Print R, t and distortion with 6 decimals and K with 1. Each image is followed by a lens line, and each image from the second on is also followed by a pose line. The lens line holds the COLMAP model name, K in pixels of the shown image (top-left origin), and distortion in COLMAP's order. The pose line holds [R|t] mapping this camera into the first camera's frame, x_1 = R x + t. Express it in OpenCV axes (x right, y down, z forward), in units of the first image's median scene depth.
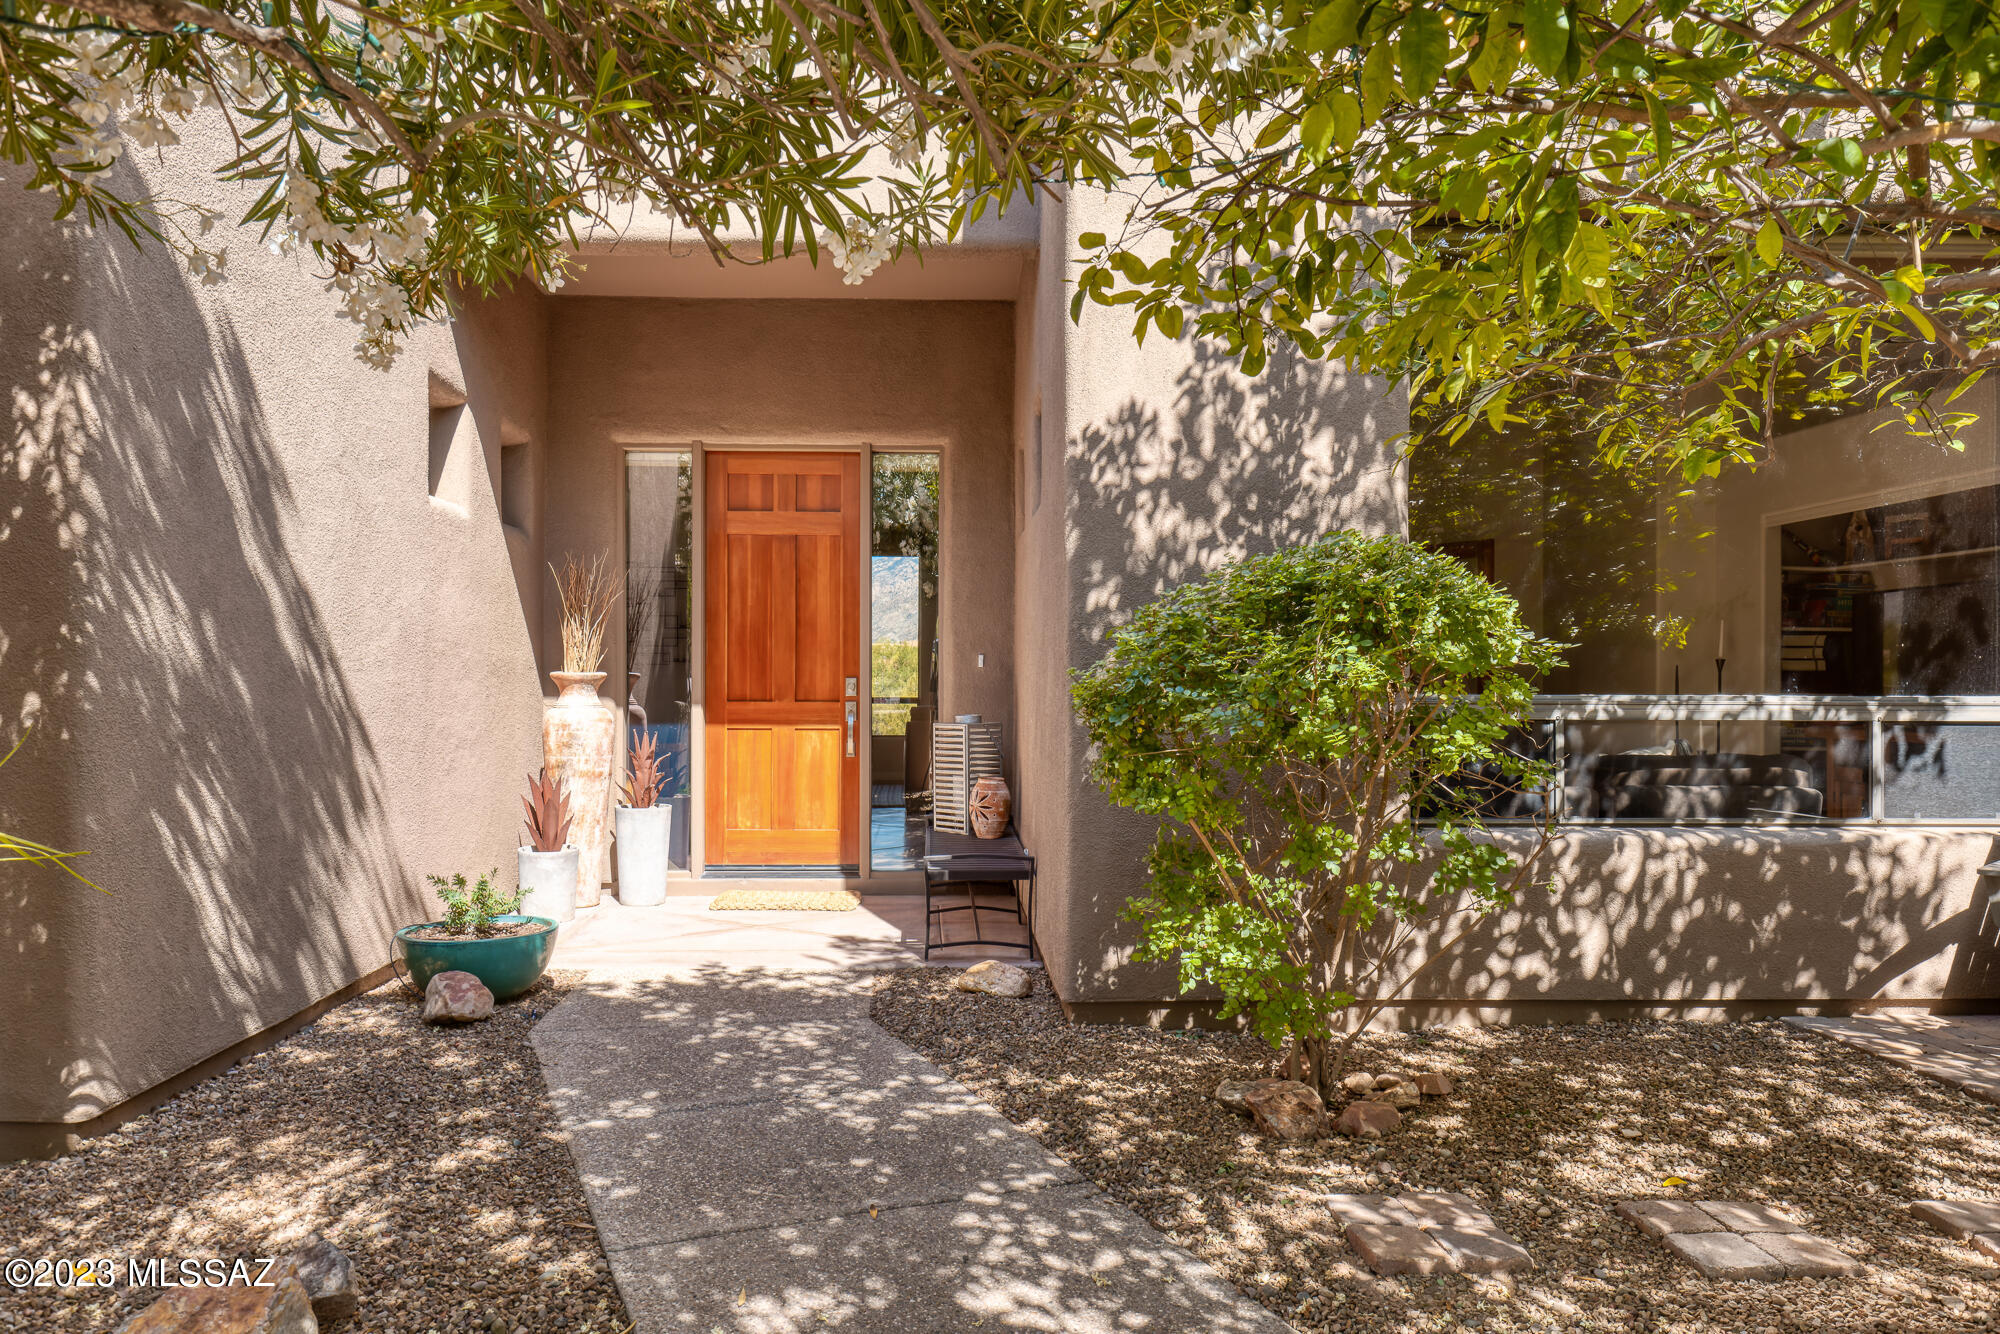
lens RADIAL K [[1399.8, 0, 990.2], [0, 1399.8, 675.2], [0, 0, 1]] dist [-0.003353, 0.002192]
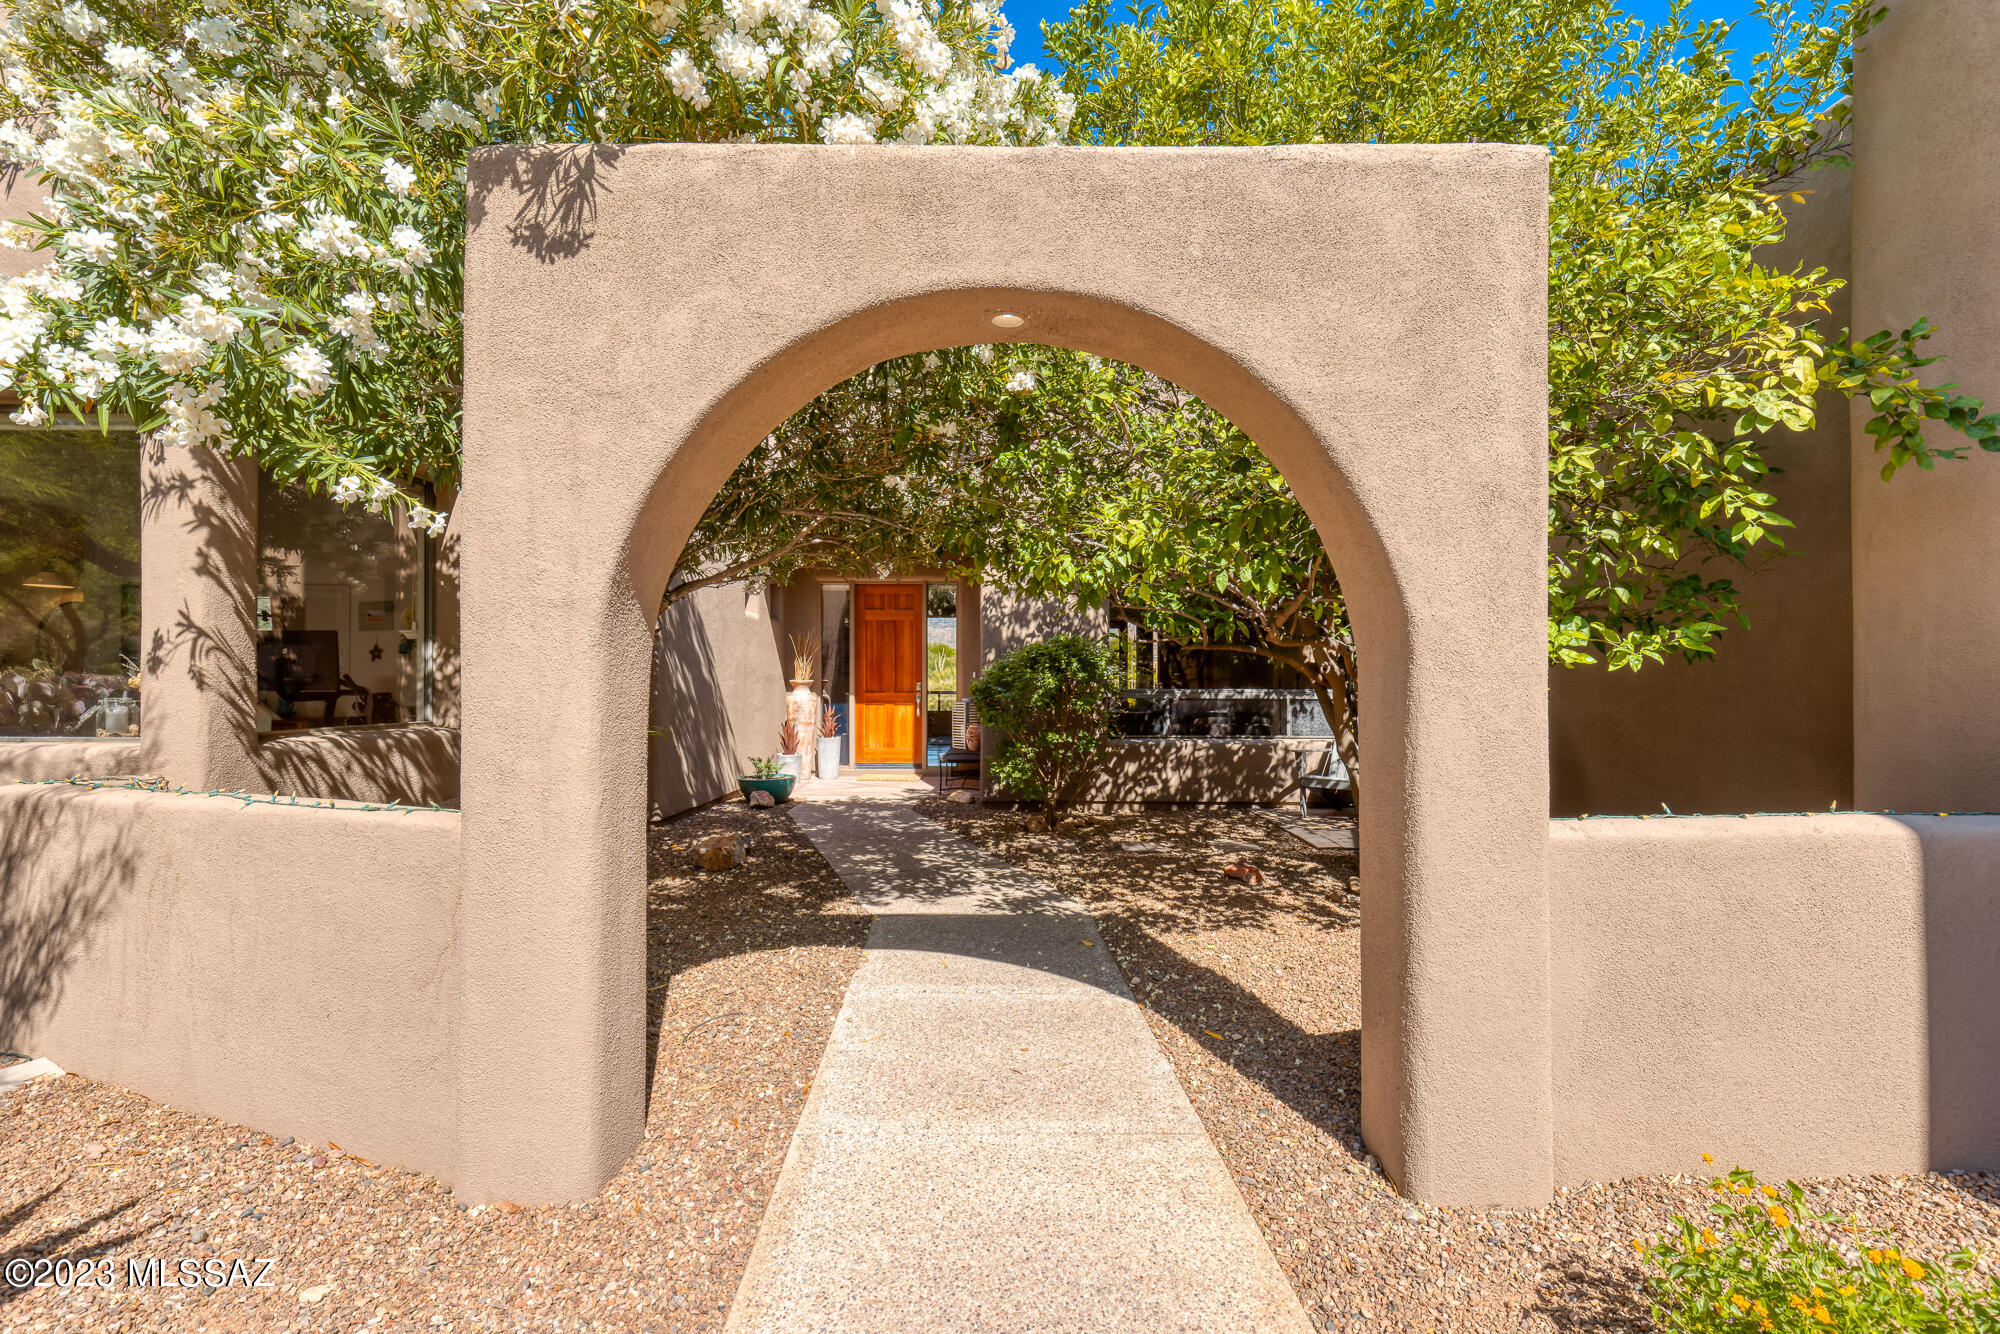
lens RADIAL K [[922.6, 0, 1014.9], [0, 922.6, 663.2], [0, 0, 1]] dist [0.000743, 0.000012]
pose [[0.998920, -0.002506, -0.046394, 0.190570], [0.001844, 0.999896, -0.014313, -0.011299], [0.046425, 0.014212, 0.998821, -0.745978]]
